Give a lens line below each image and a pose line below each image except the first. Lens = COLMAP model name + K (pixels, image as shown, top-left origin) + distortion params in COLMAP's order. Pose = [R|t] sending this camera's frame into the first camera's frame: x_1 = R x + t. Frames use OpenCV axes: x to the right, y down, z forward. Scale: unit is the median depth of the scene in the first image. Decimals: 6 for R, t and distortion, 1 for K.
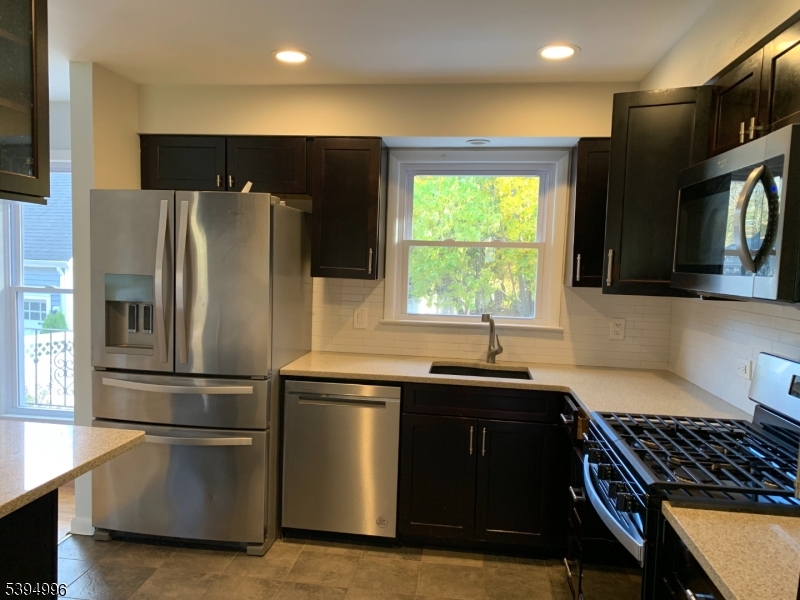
lens RADIAL K [[595.4, 0, 400.0], [0, 595.4, 300.0], [0, 0, 1]] dist [-0.000907, 0.001406]
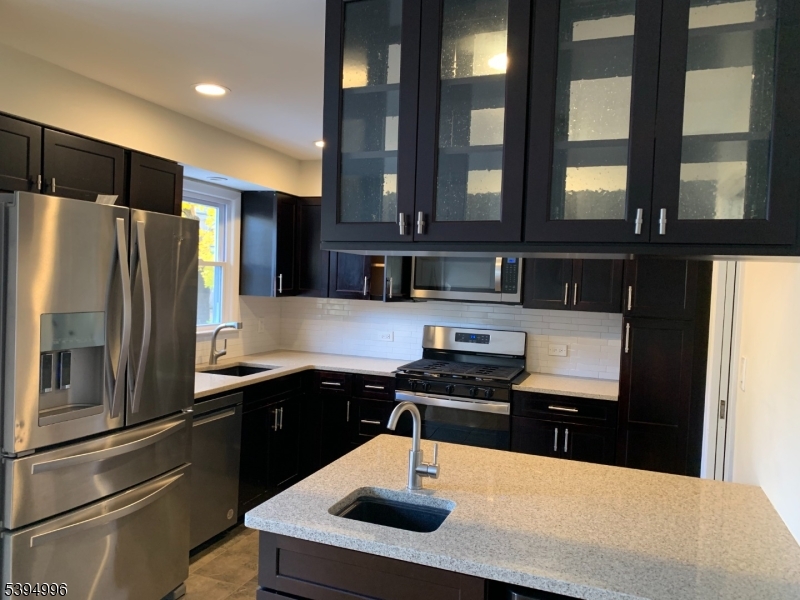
lens RADIAL K [[595.4, 0, 400.0], [0, 595.4, 300.0], [0, 0, 1]] dist [-0.000907, 0.001406]
pose [[0.228987, -0.063828, 0.971335, -0.908902], [0.022881, 0.997925, 0.060181, -0.085753], [-0.973160, 0.008444, 0.229973, 0.365913]]
